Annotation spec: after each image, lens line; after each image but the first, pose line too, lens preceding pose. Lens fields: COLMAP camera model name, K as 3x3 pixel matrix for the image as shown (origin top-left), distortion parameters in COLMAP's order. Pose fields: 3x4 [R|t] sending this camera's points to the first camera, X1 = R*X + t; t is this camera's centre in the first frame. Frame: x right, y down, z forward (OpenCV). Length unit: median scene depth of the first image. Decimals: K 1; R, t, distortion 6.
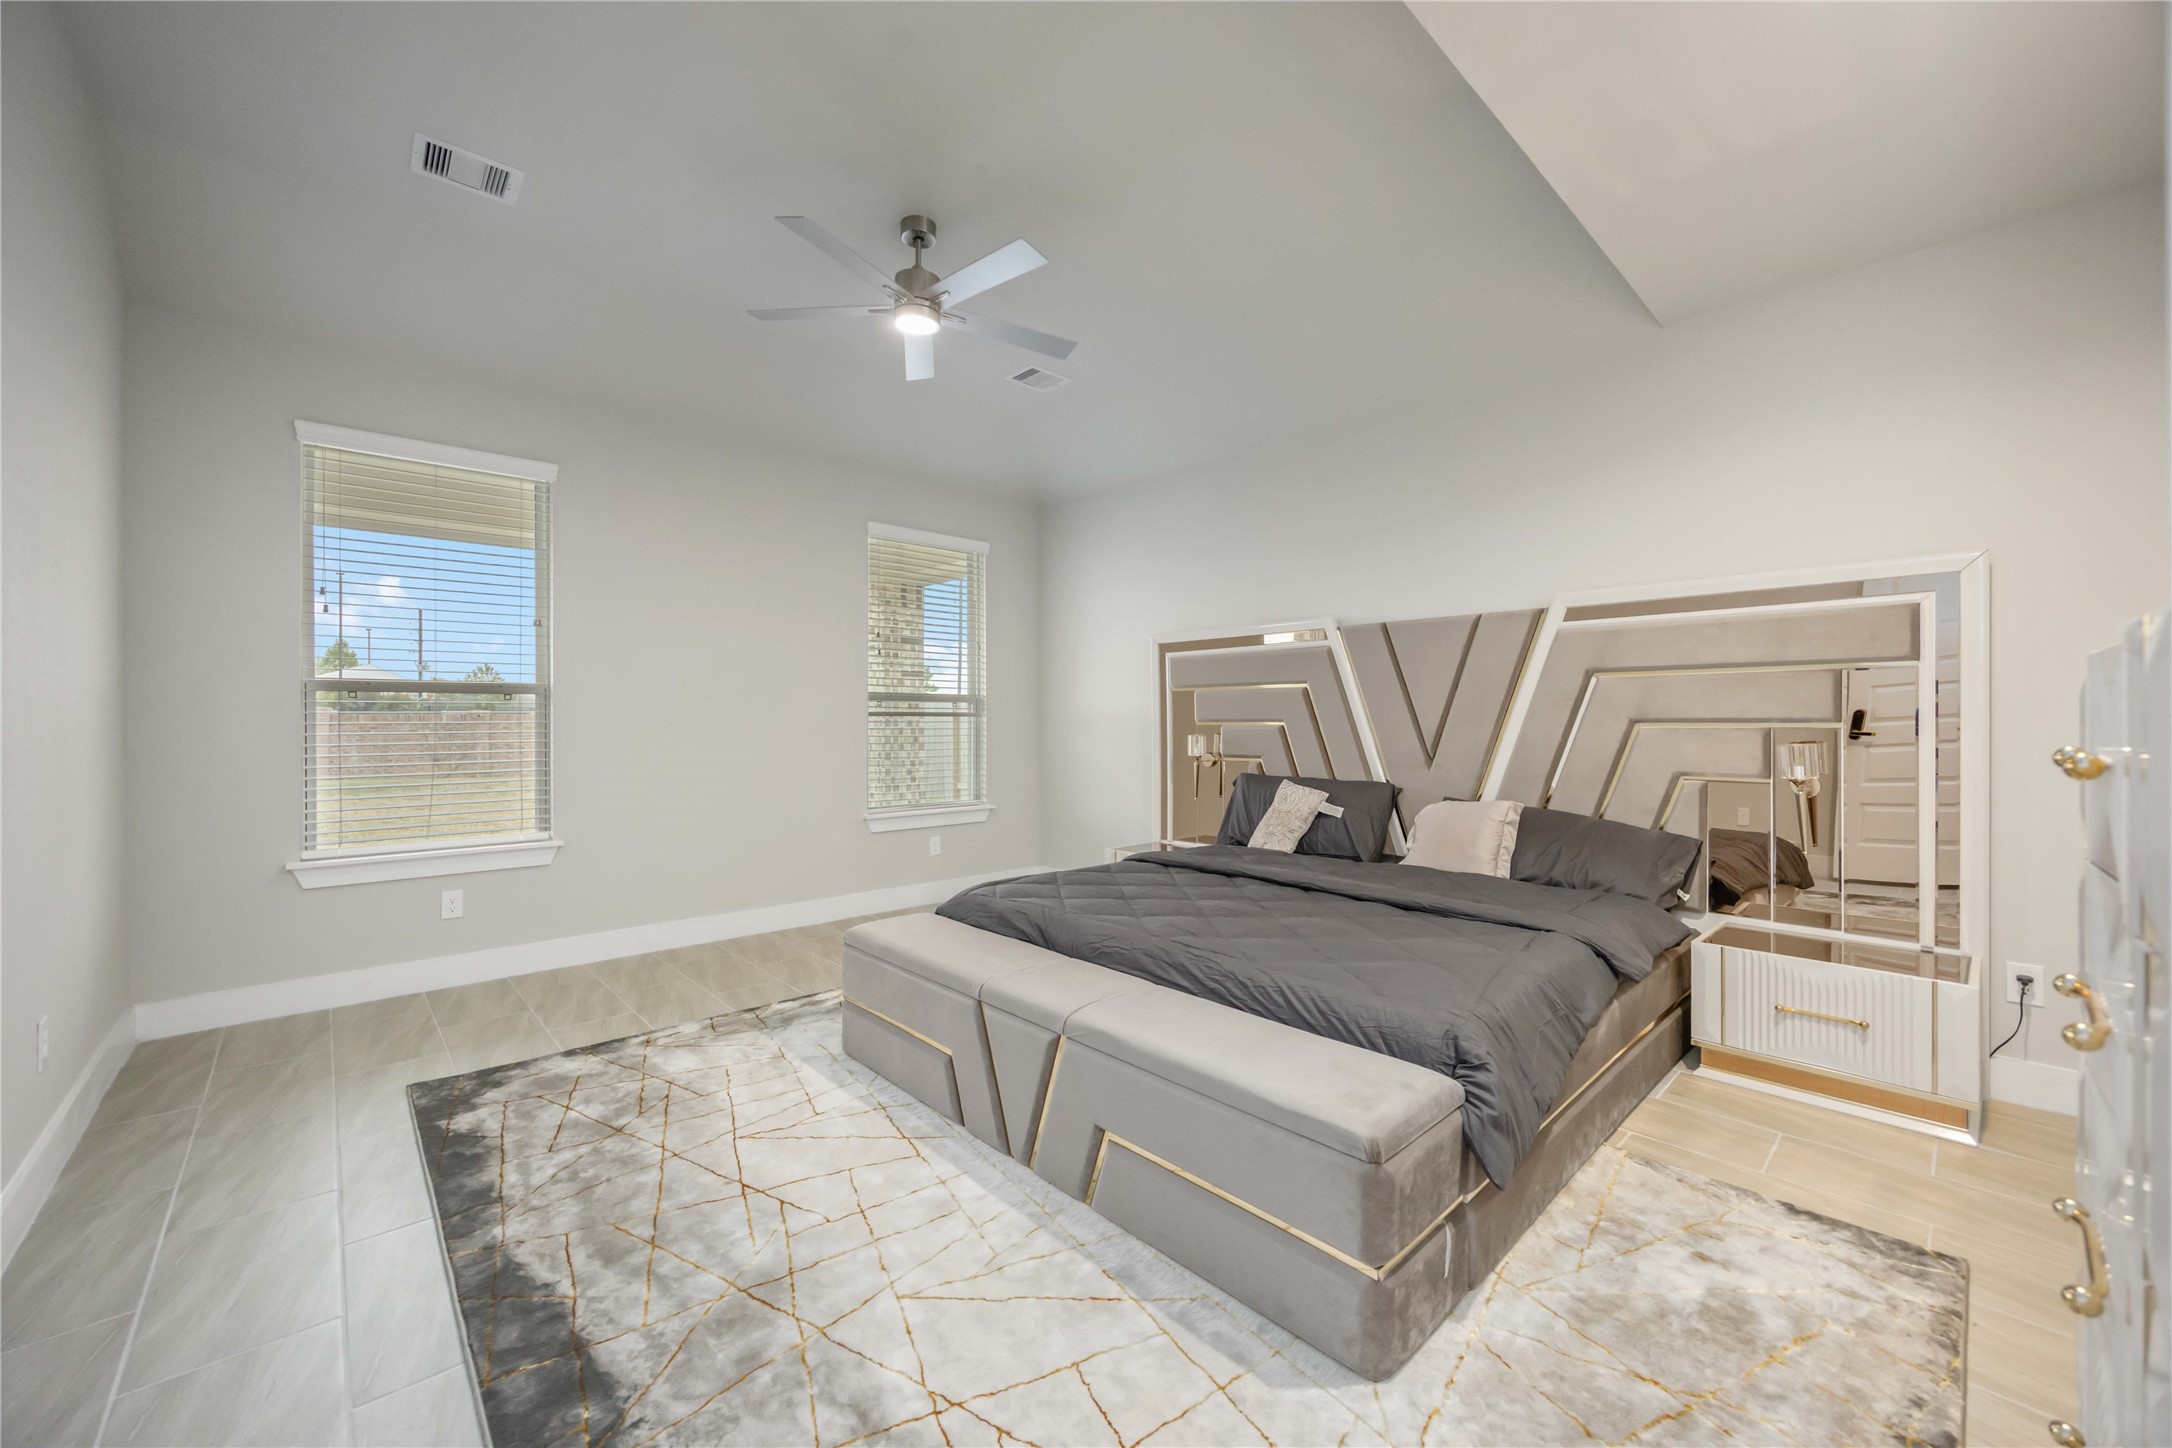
lens RADIAL K [[826.8, 0, 1086.0], [0, 826.8, 724.0], [0, 0, 1]] dist [-0.000145, -0.000168]
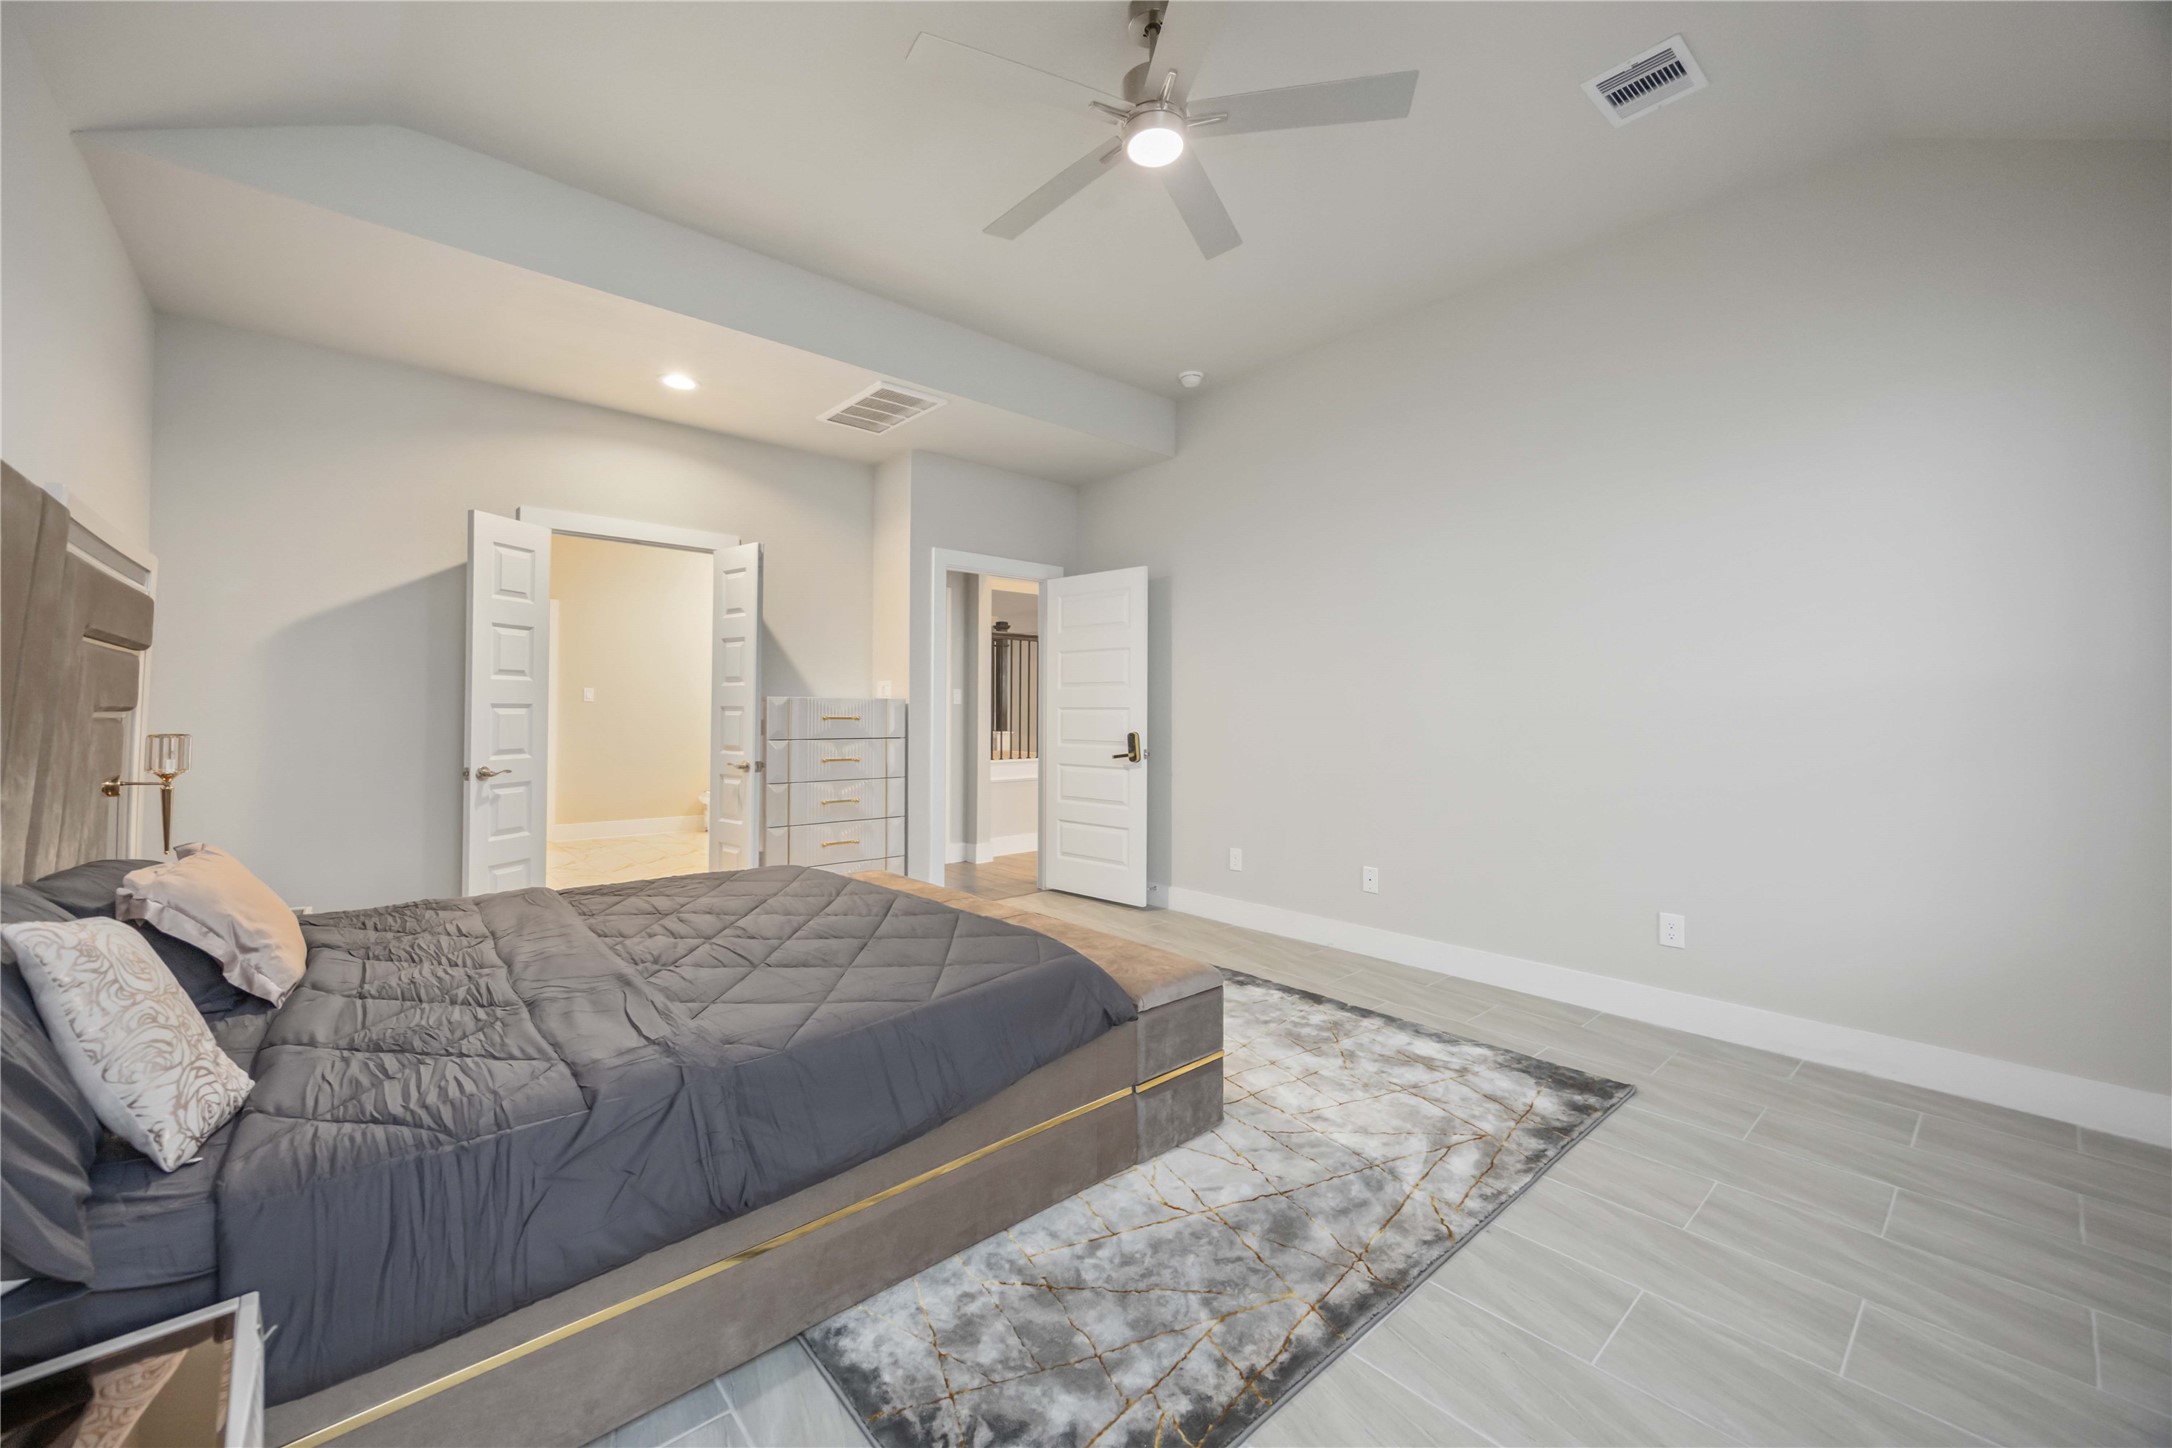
lens RADIAL K [[826.8, 0, 1086.0], [0, 826.8, 724.0], [0, 0, 1]] dist [-0.000145, -0.000168]
pose [[-0.999475, -0.000563, 0.032407, -0.148996], [-0.000196, 0.999936, 0.011349, -0.008061], [-0.032411, 0.011337, -0.999410, 1.559397]]
